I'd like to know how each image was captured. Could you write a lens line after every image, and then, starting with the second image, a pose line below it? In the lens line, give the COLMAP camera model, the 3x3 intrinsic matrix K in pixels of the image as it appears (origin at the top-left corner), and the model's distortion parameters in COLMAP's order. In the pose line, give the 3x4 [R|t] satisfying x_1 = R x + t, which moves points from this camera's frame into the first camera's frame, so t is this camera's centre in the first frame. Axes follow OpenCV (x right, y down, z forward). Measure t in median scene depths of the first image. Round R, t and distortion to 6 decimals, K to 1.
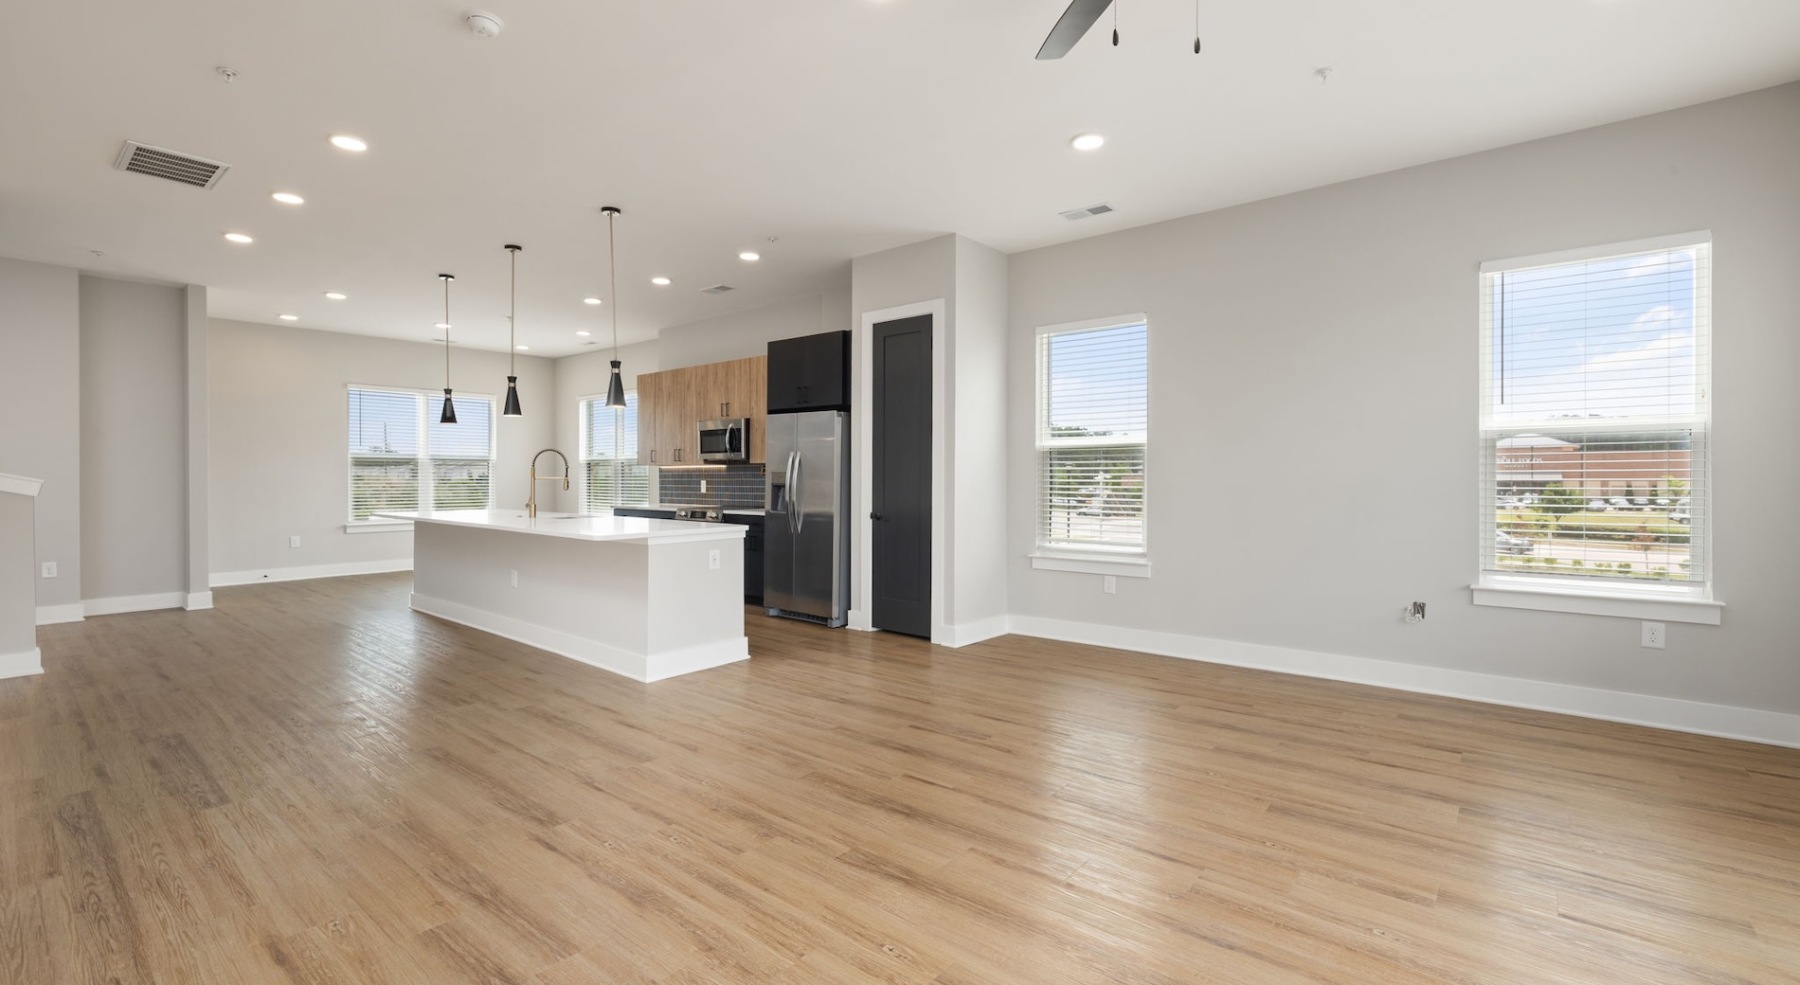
lens RADIAL K [[759.1, 0, 890.2], [0, 759.1, 479.5], [0, 0, 1]] dist [-0.001165, 0.000250]
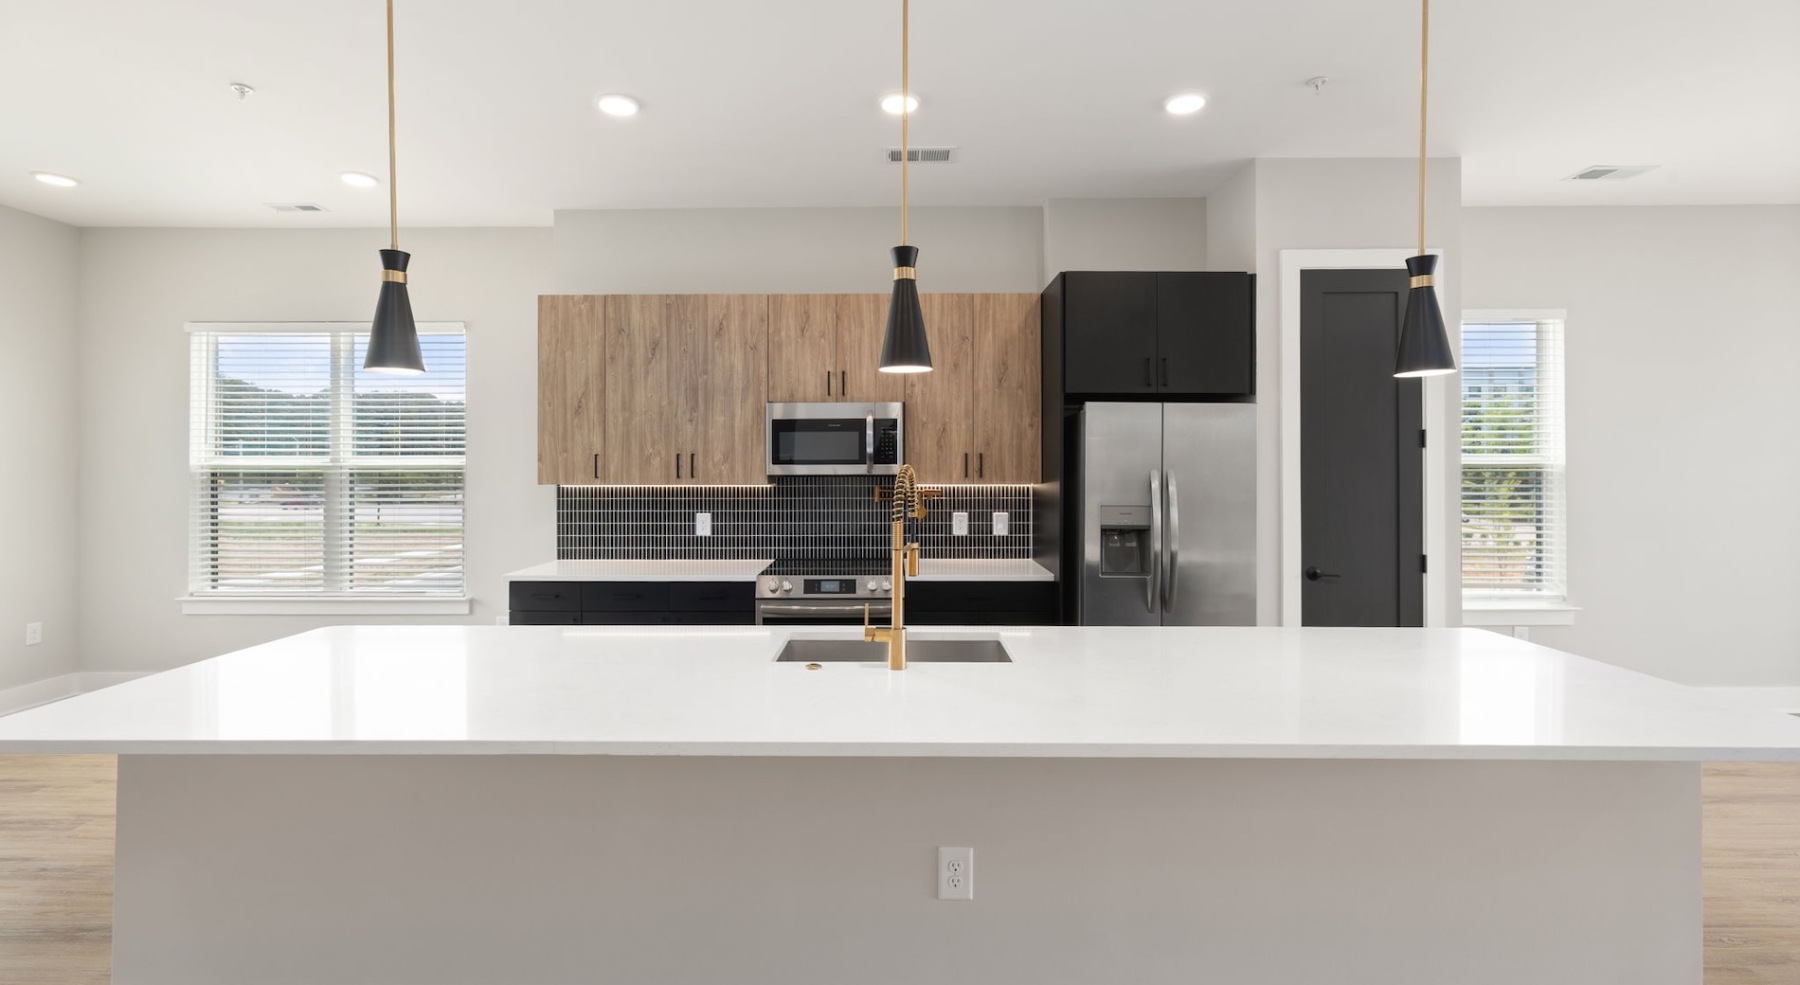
lens RADIAL K [[740.0, 0, 879.0], [0, 740.0, 460.8], [0, 0, 1]] dist [0.002731, 0.000316]
pose [[0.769553, 0.001305, 0.638582, -0.544879], [0.005478, 0.999948, -0.008646, -0.033450], [-0.638559, 0.010152, 0.769506, 0.594854]]
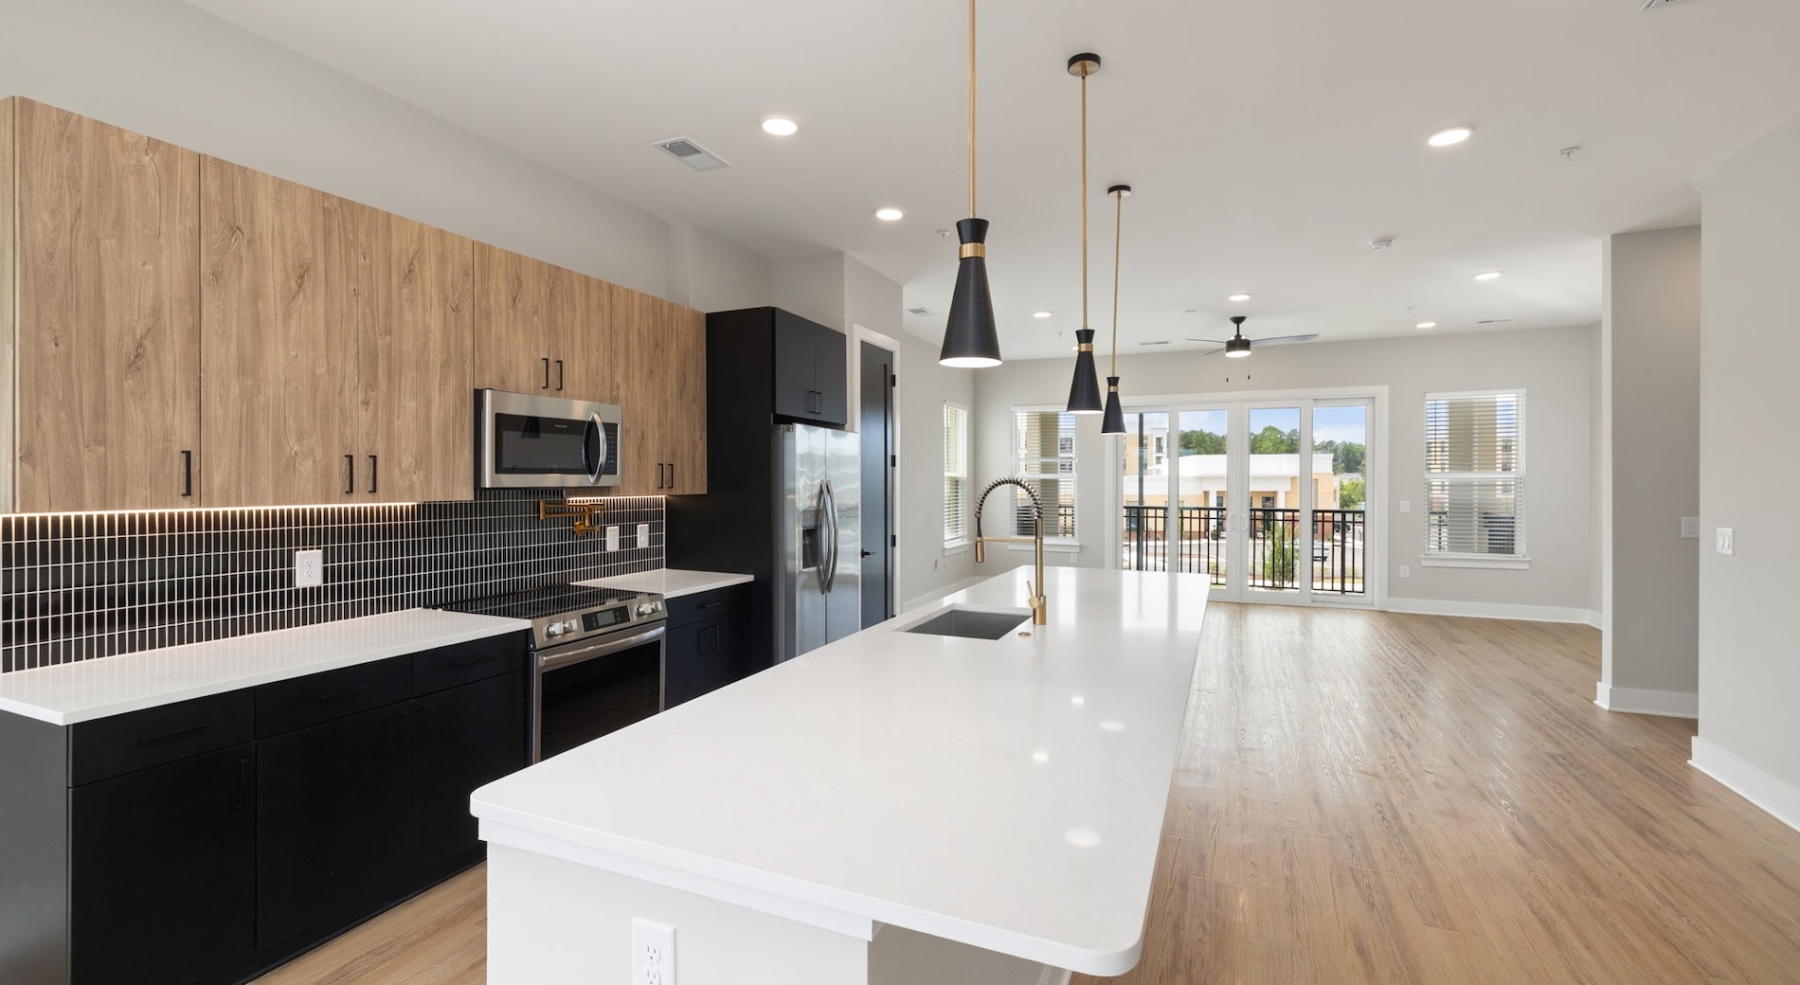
lens RADIAL K [[759.1, 0, 890.2], [0, 759.1, 479.5], [0, 0, 1]] dist [-0.001165, 0.000250]
pose [[-0.270390, -0.002699, 0.962747, -0.712508], [0.001503, 0.999994, 0.003226, -0.033518], [-0.962750, 0.002319, -0.270384, 0.958933]]
